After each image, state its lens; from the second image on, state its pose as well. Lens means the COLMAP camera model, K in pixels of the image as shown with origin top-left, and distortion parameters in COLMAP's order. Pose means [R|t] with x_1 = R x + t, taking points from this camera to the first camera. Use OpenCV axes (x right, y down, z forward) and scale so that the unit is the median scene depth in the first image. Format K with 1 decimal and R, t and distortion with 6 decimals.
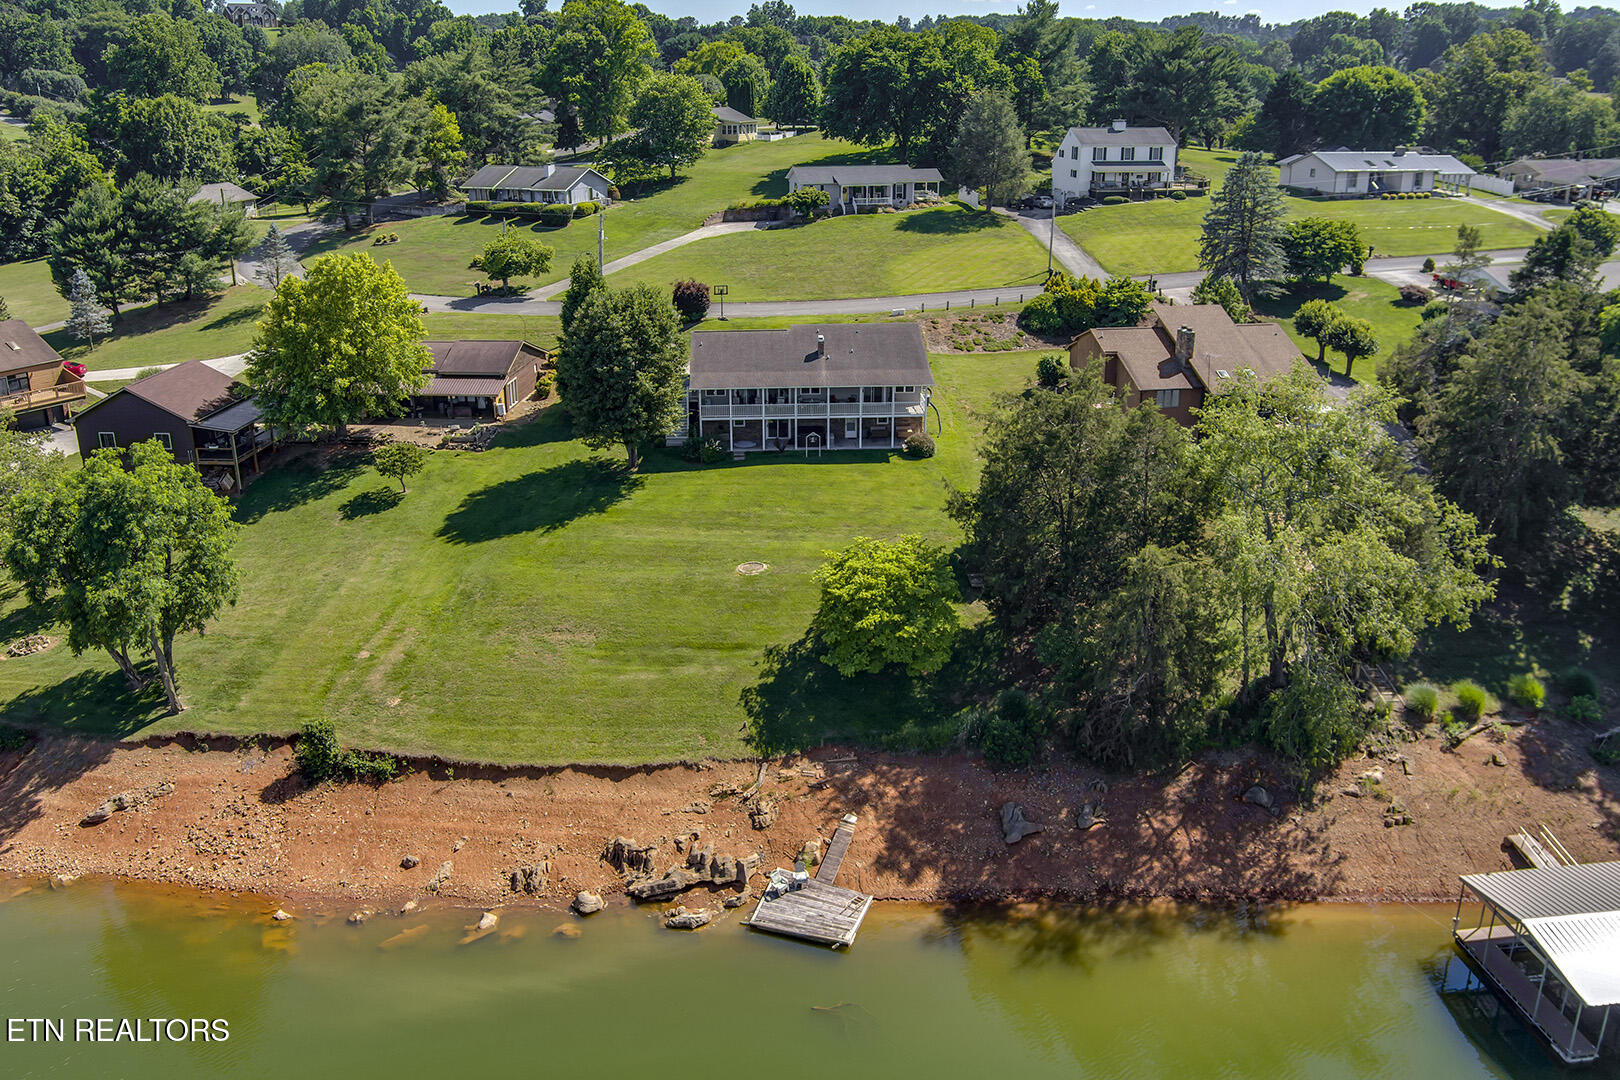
lens RADIAL K [[1393.0, 0, 815.4], [0, 1393.0, 588.2], [0, 0, 1]] dist [-0.070001, -0.000478]
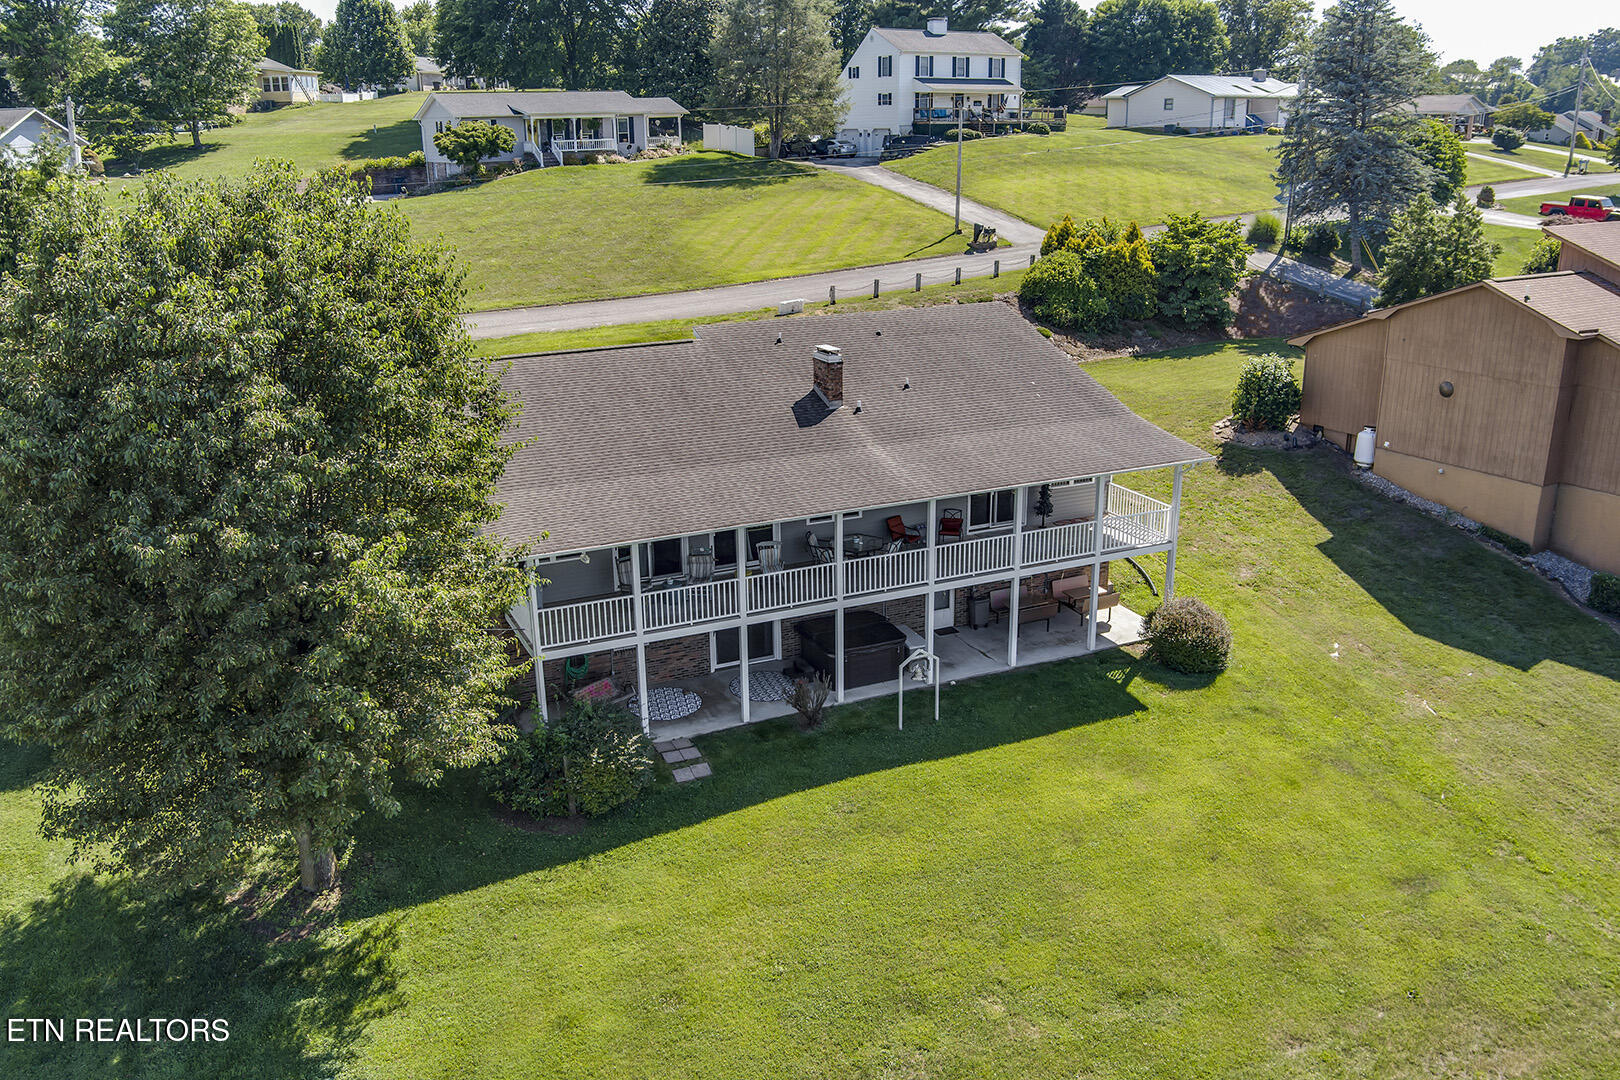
lens RADIAL K [[1321.3, 0, 808.5], [0, 1321.3, 549.1], [0, 0, 1]] dist [-0.071021, 0.010137]
pose [[0.932571, -0.122454, 0.339582, -0.081422], [0.142046, 0.989298, -0.033348, -0.086444], [-0.331864, 0.079335, 0.939985, 0.496226]]
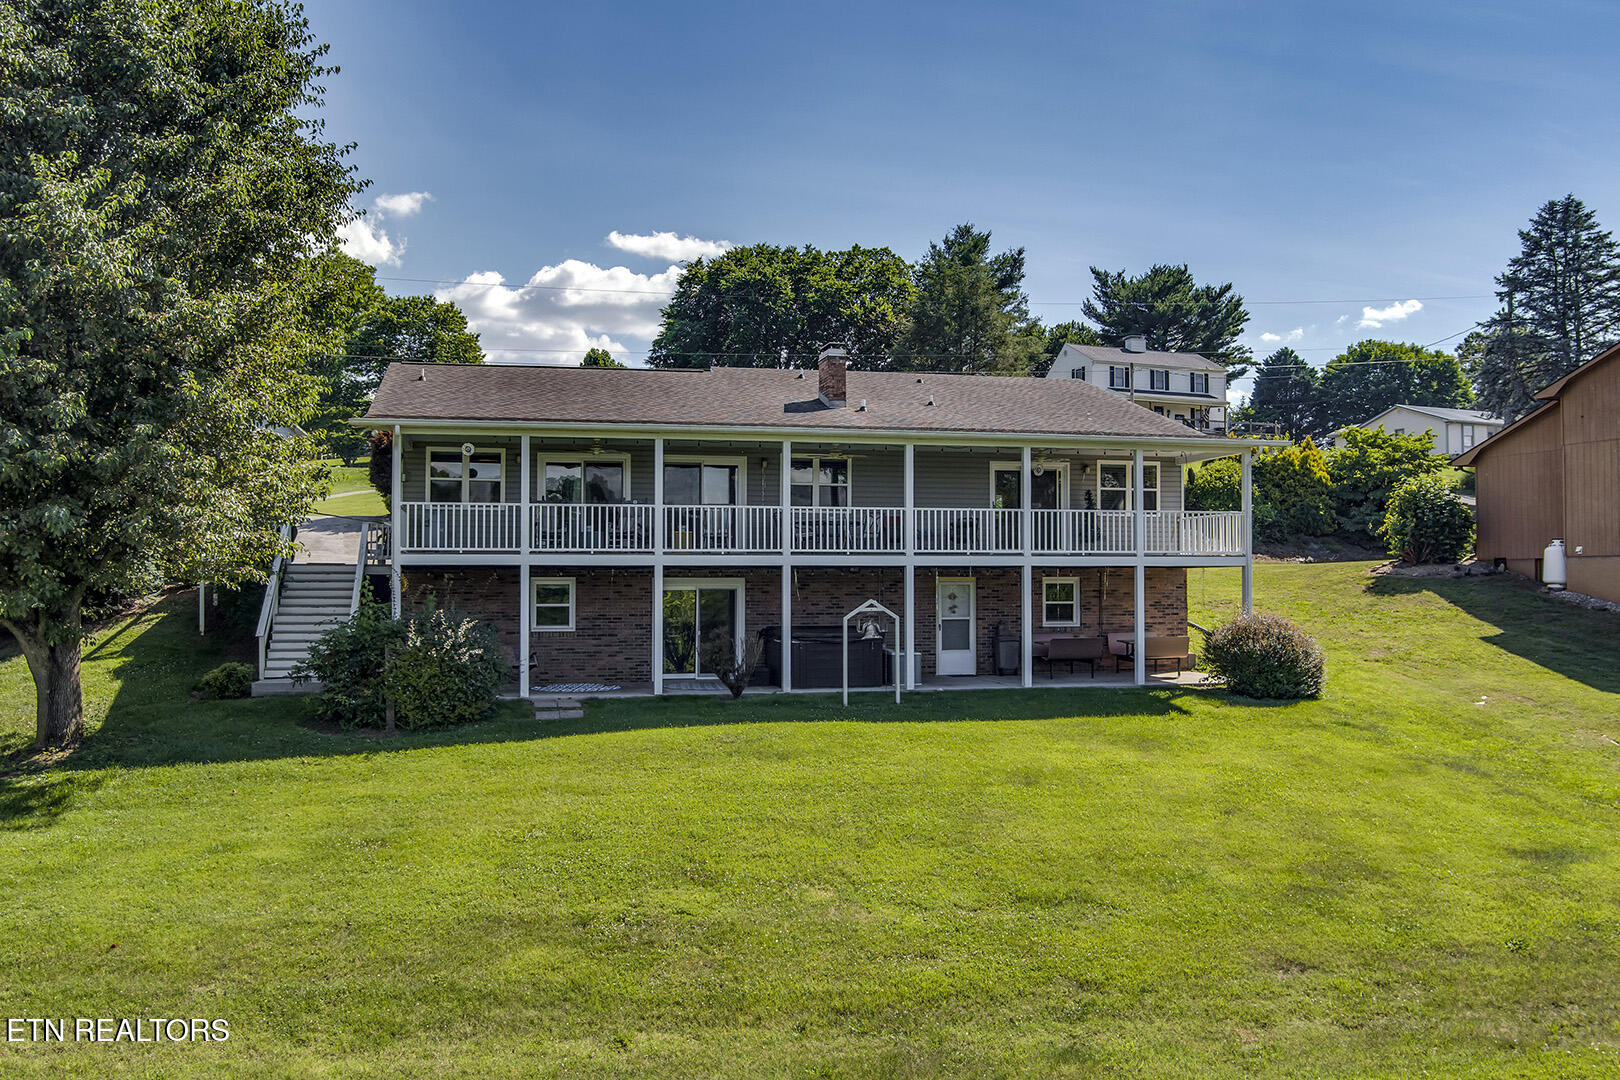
lens RADIAL K [[1358.3, 0, 807.4], [0, 1358.3, 552.6], [0, 0, 1]] dist [-0.081604, 0.038035]
pose [[0.986160, 0.003240, 0.165765, -0.034872], [0.060858, 0.922943, -0.380095, -0.020915], [-0.154223, 0.384923, 0.909972, 0.530881]]
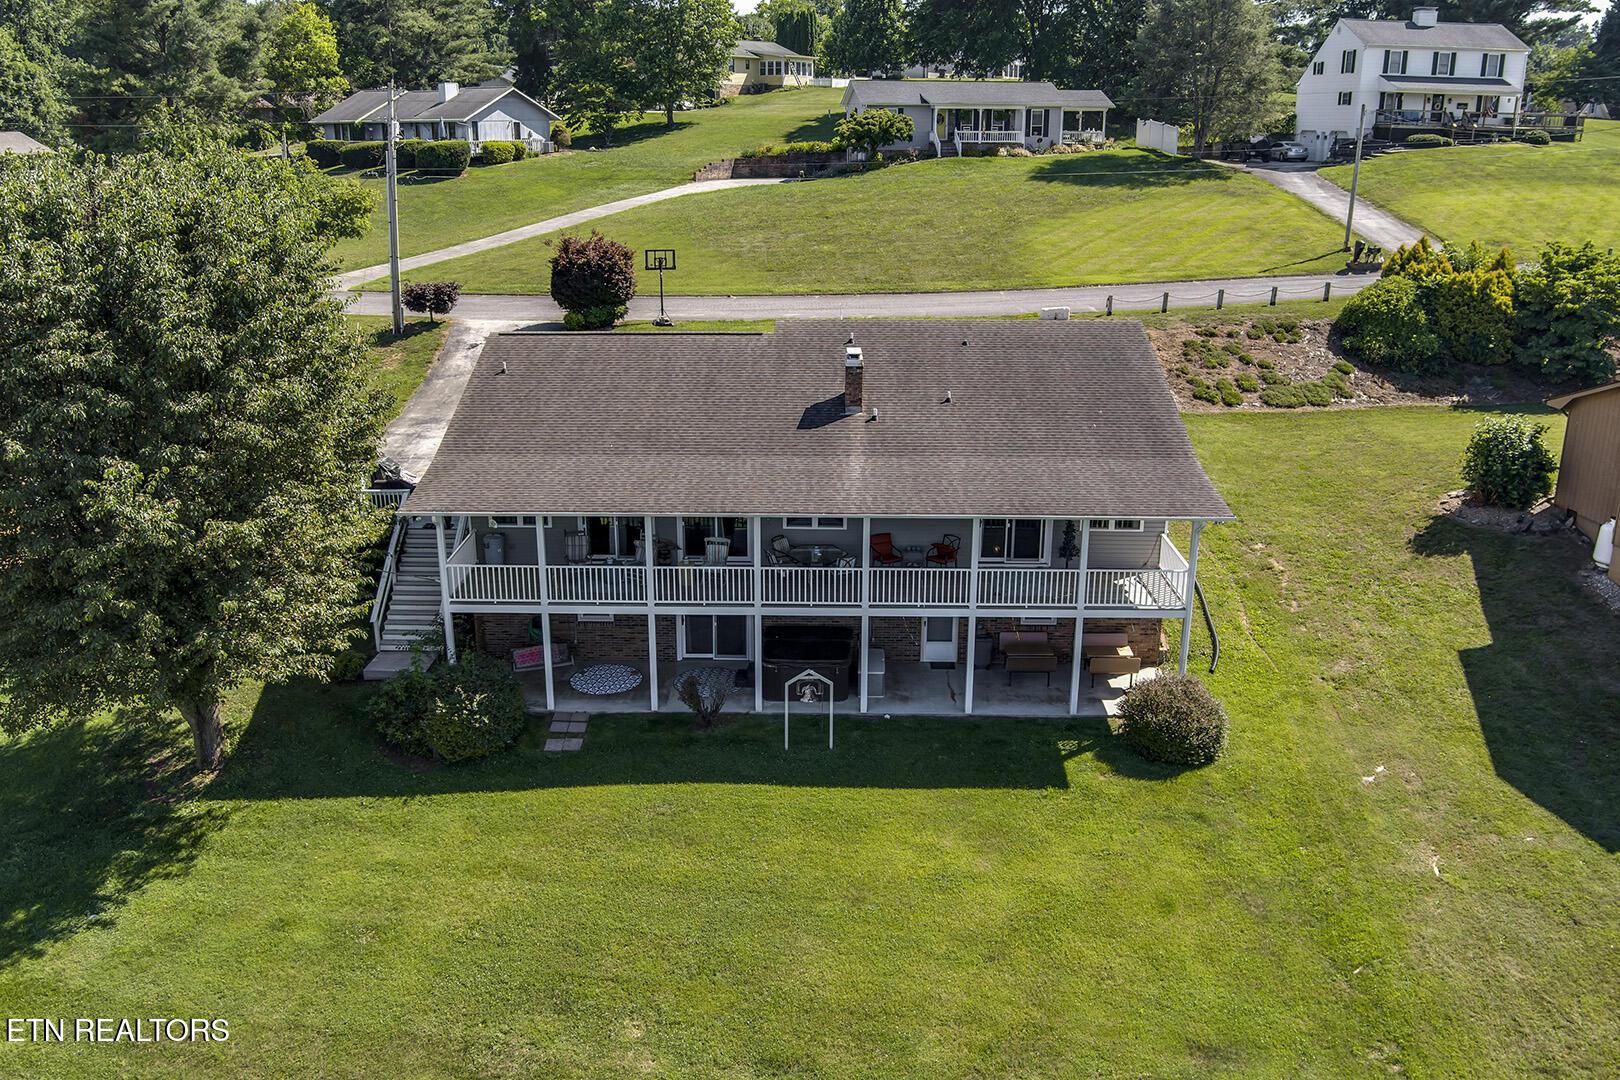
lens RADIAL K [[1358.3, 0, 807.4], [0, 1358.3, 552.6], [0, 0, 1]] dist [-0.081604, 0.038035]
pose [[0.997007, 0.028173, -0.071993, 0.012125], [-0.032247, 0.997906, -0.056072, -0.081732], [0.070263, 0.058226, 0.995828, 0.483947]]
